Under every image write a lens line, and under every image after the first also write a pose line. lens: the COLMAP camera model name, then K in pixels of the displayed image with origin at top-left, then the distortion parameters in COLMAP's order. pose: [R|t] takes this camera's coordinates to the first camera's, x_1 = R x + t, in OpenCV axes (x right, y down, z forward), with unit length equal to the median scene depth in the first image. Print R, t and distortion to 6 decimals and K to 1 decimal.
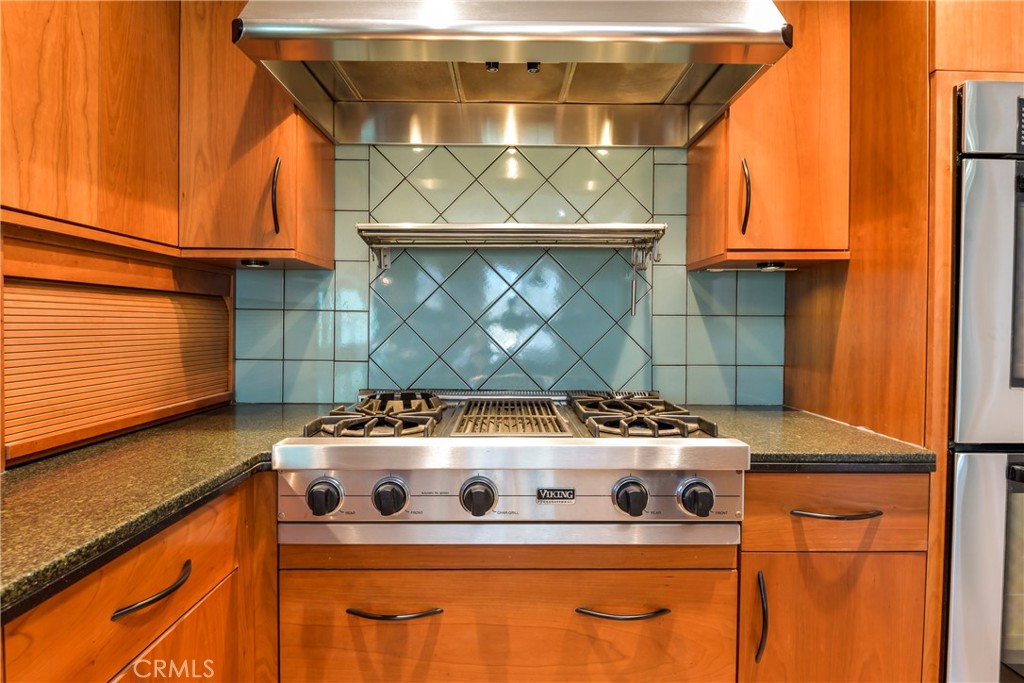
lens RADIAL K [[599.9, 0, 513.8], [0, 599.9, 334.2], [0, 0, 1]] dist [-0.001639, -0.002726]
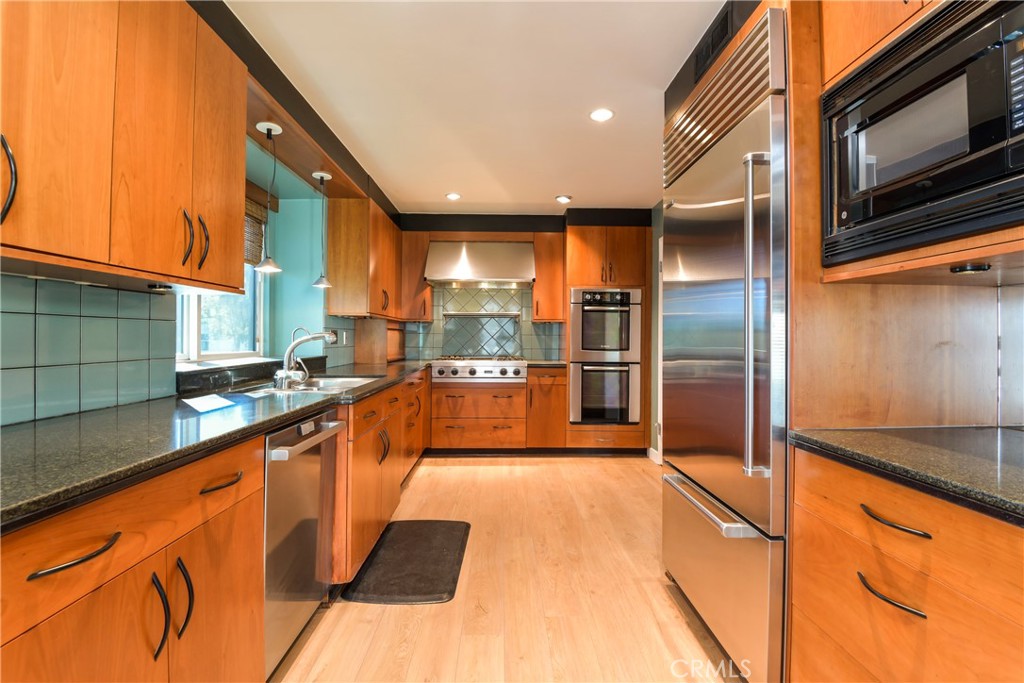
lens RADIAL K [[476.4, 0, 510.3], [0, 476.4, 337.1], [0, 0, 1]] dist [0.021984, -0.022913]
pose [[0.999953, -0.000051, 0.009742, 0.206321], [0.000277, 0.999730, -0.023217, 0.071998], [-0.009738, 0.023218, 0.999683, -2.834406]]
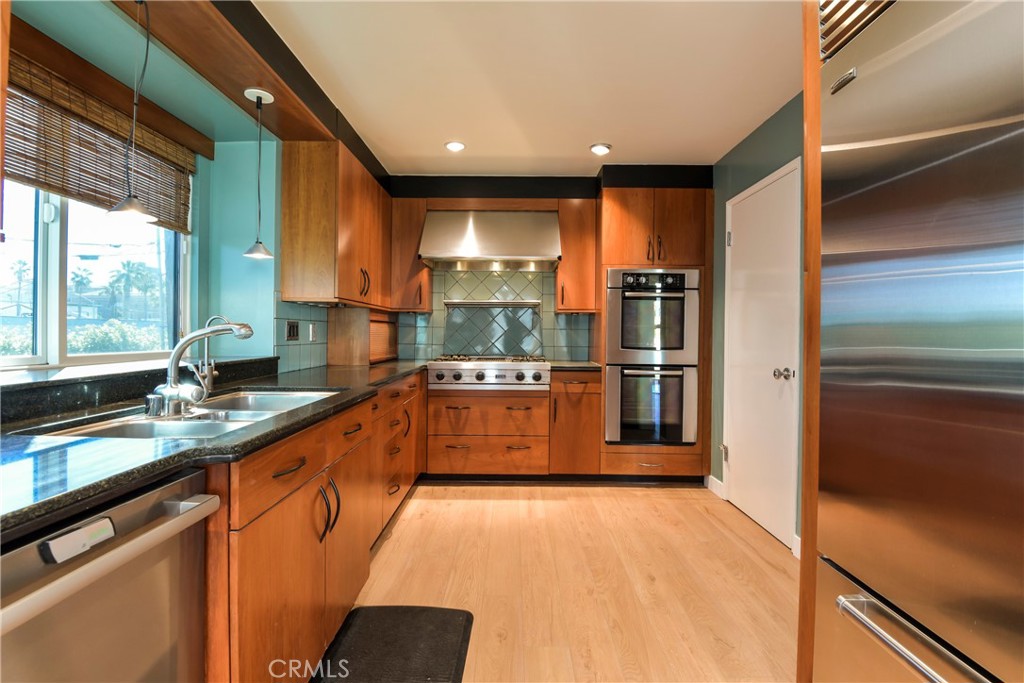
lens RADIAL K [[476.4, 0, 510.3], [0, 476.4, 337.1], [0, 0, 1]] dist [0.021984, -0.022913]
pose [[0.999881, 0.002675, -0.015180, 0.173093], [-0.002871, 0.999913, -0.012849, 0.055119], [0.015145, 0.012891, 0.999802, -1.984682]]
